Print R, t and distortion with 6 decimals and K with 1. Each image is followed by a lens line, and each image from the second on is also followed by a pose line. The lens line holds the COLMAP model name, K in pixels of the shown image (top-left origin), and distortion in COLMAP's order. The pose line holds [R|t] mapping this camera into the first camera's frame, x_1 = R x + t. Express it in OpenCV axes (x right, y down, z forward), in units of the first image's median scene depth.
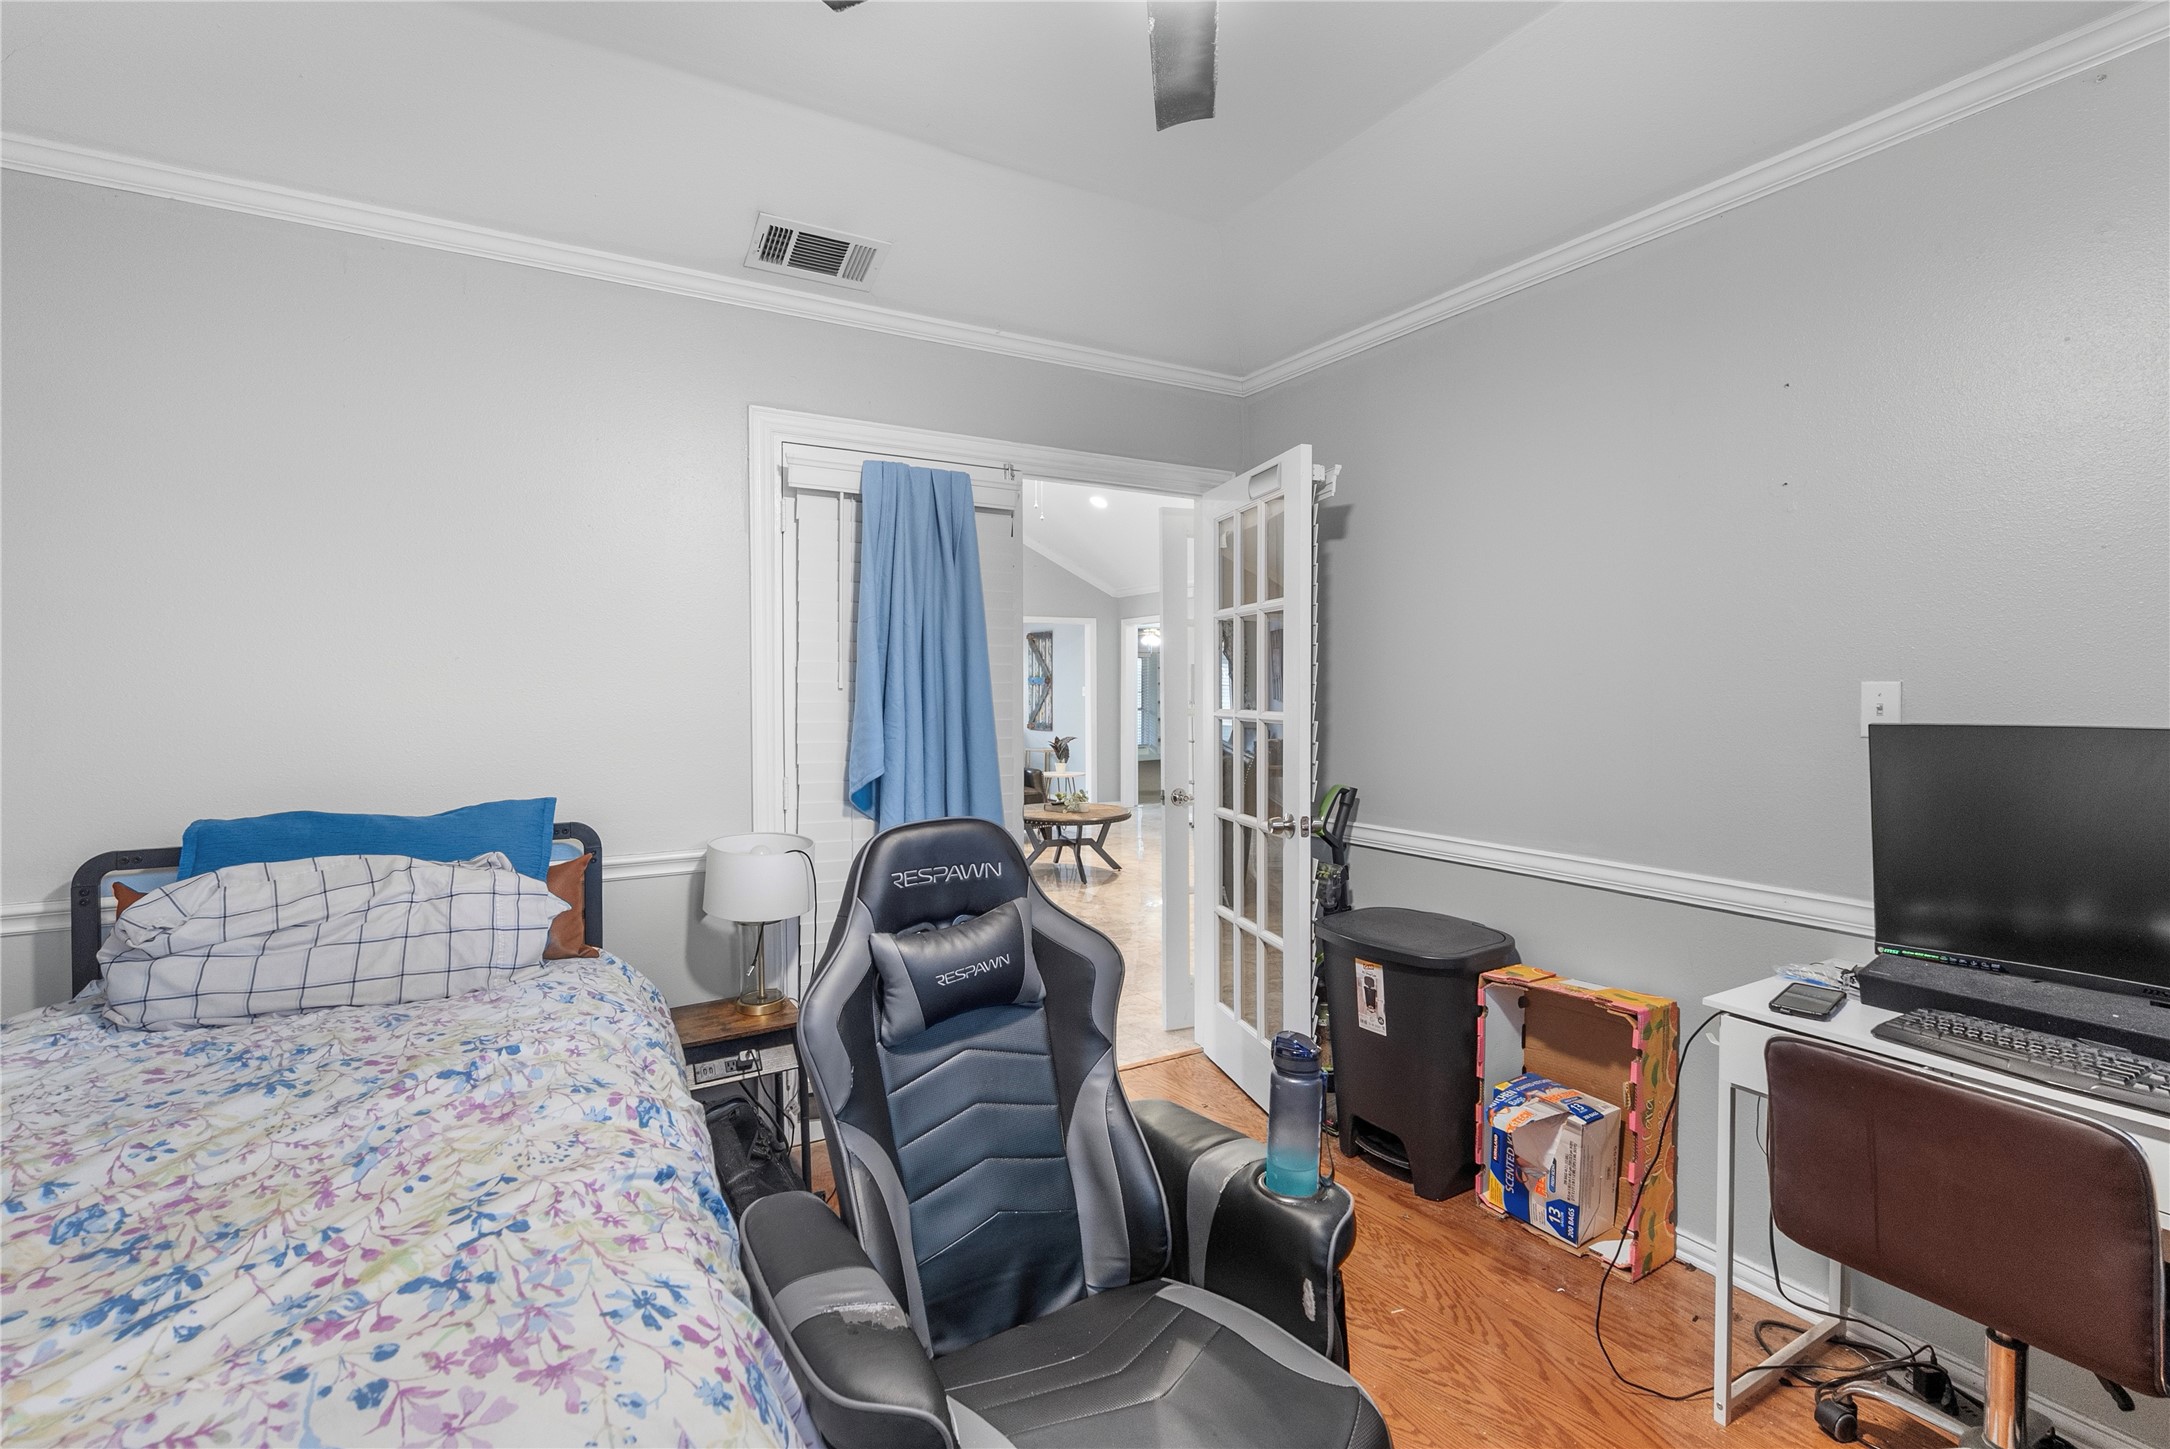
lens RADIAL K [[990.7, 0, 1092.0], [0, 990.7, 718.0], [0, 0, 1]] dist [-0.010126, 0.002730]
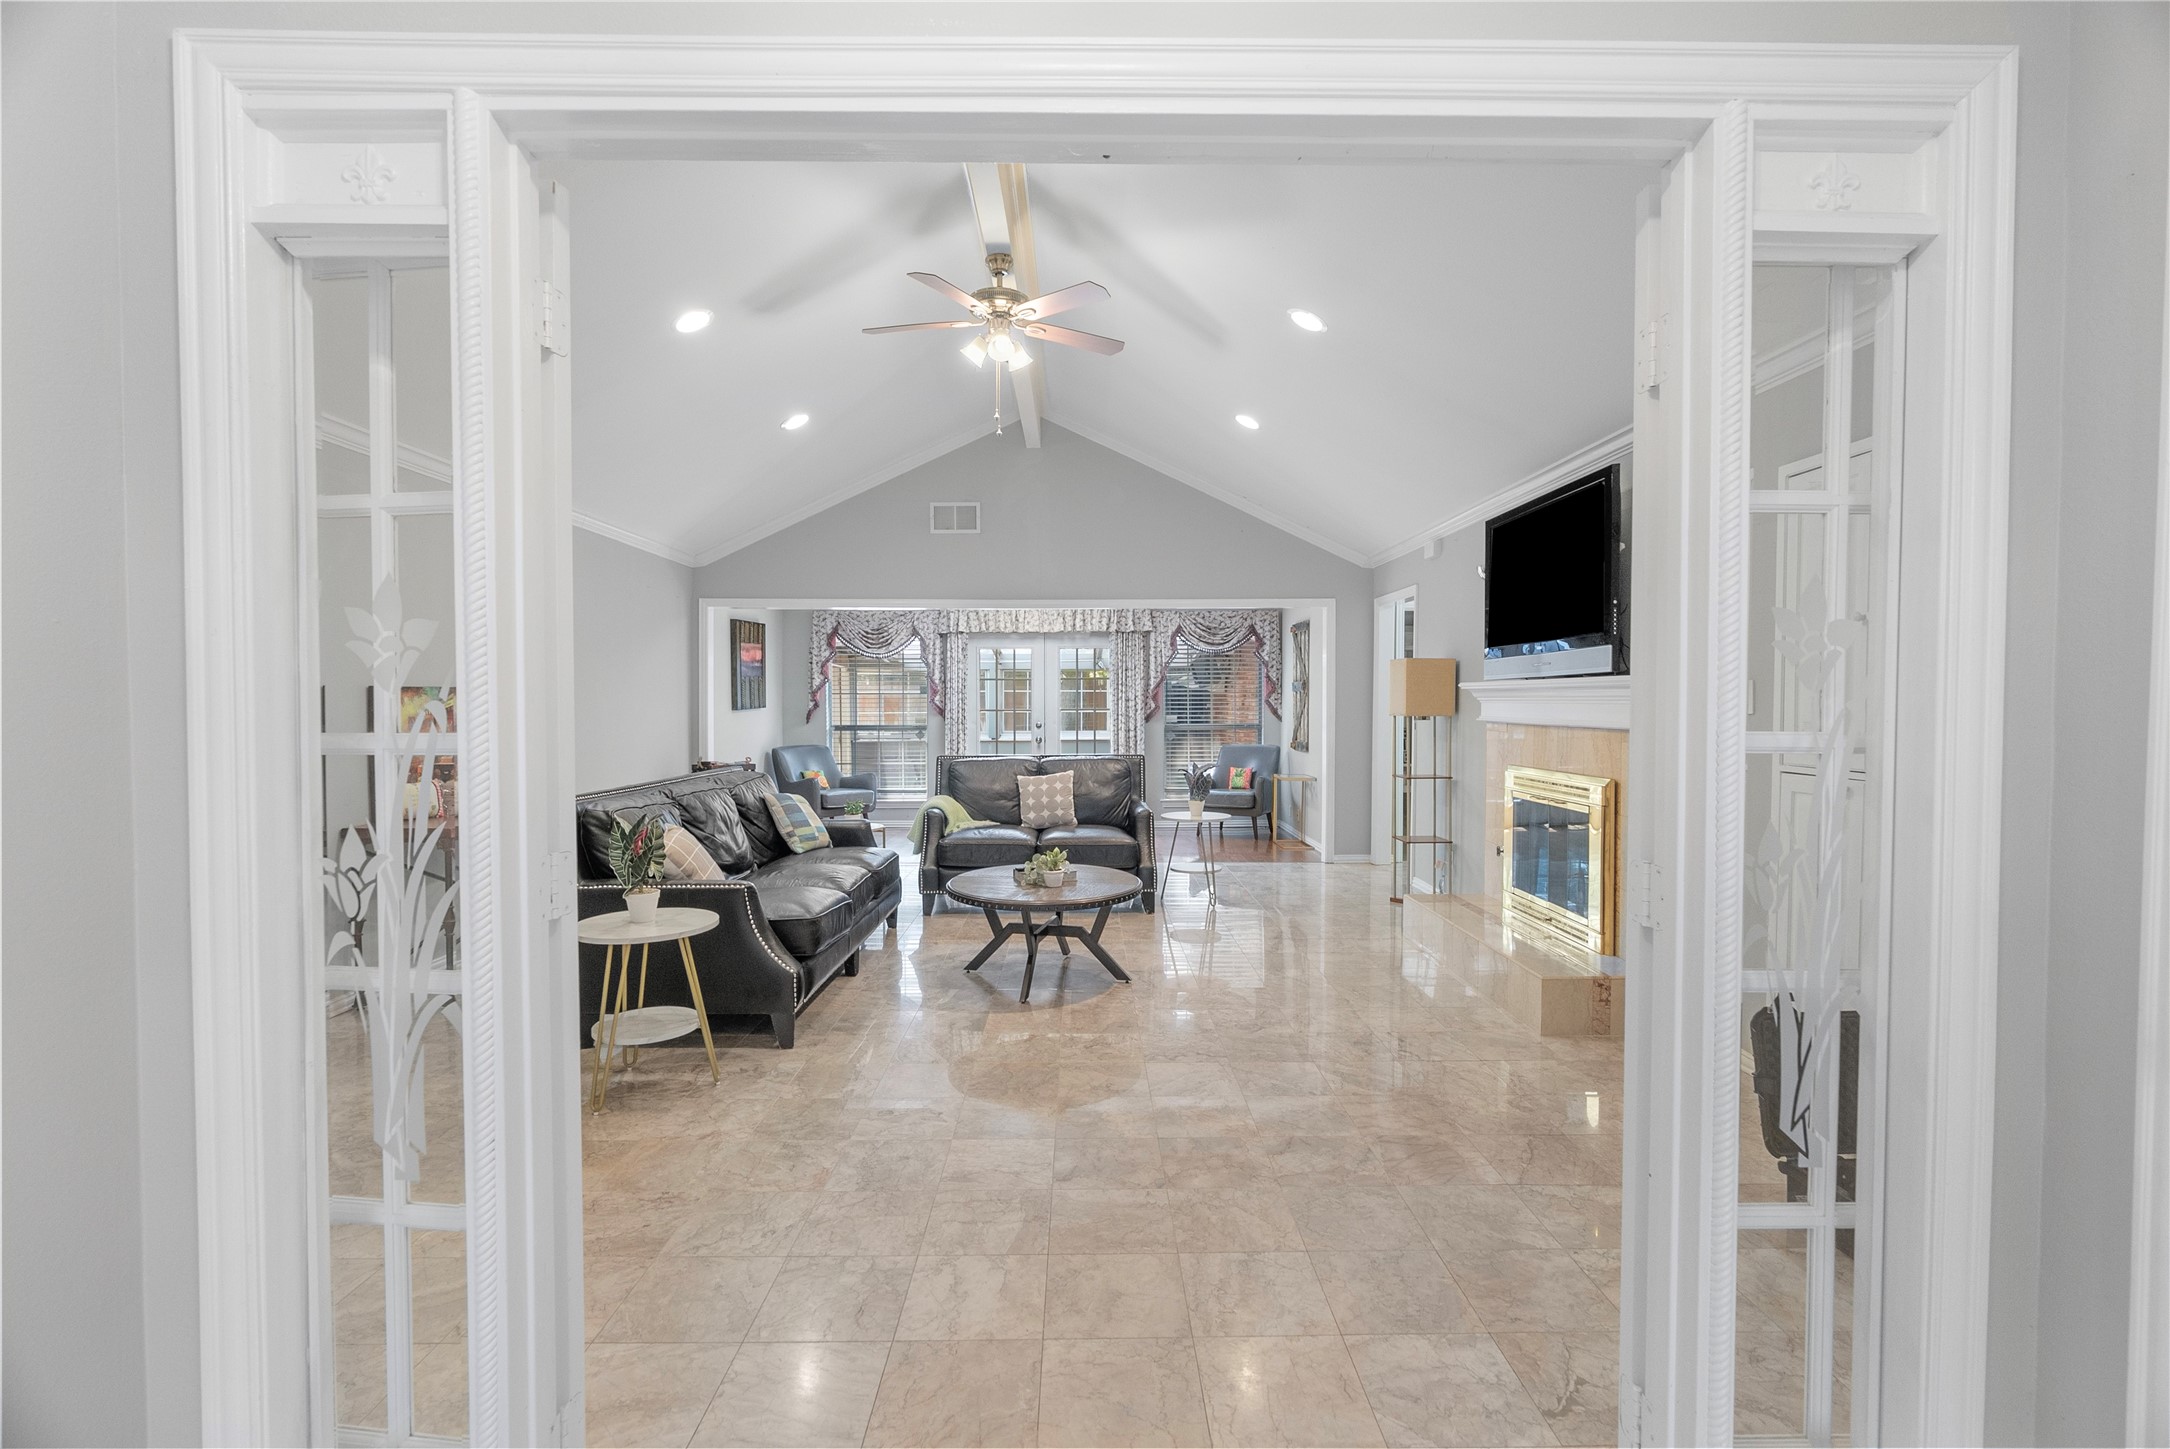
lens RADIAL K [[990.7, 0, 1086.2], [0, 990.7, 720.4], [0, 0, 1]] dist [-0.010126, 0.002730]
pose [[0.861555, 0.016259, -0.507403, 0.195500], [-0.019832, 0.999802, -0.001638, -0.007096], [0.507276, 0.011474, 0.861707, 0.267968]]
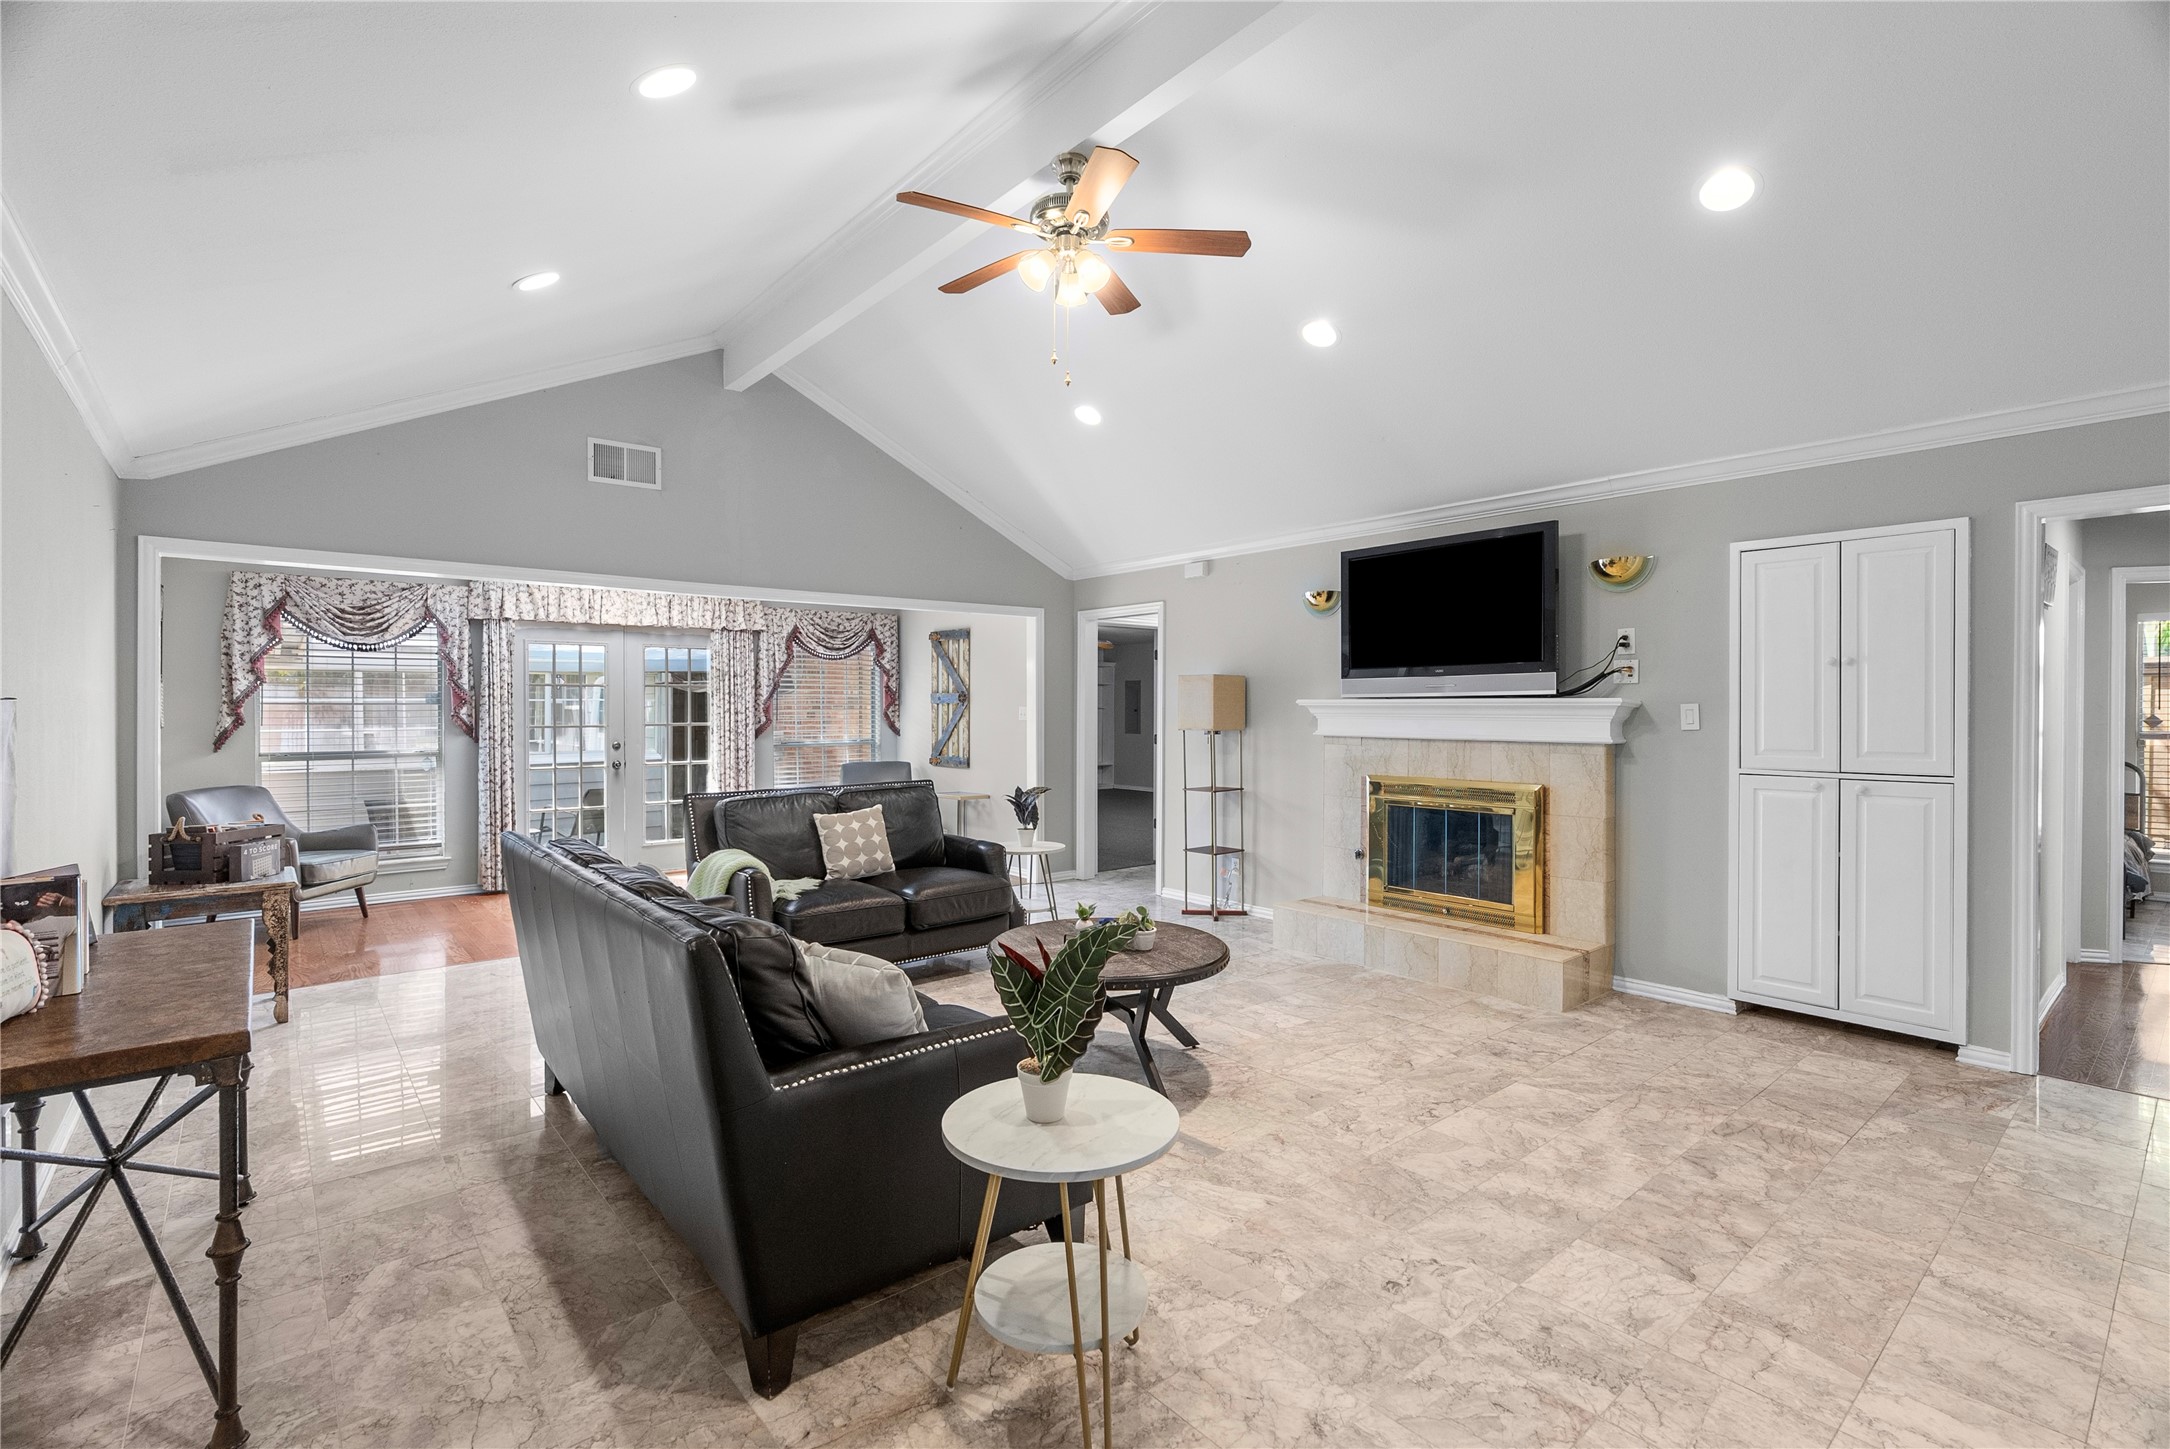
lens RADIAL K [[990.7, 0, 1087.6], [0, 990.7, 717.5], [0, 0, 1]] dist [-0.010126, 0.002730]
pose [[0.986316, 0.005575, 0.164772, -0.073674], [-0.002524, 0.999822, -0.018722, -0.010495], [-0.164847, 0.018050, 0.986154, 0.284714]]
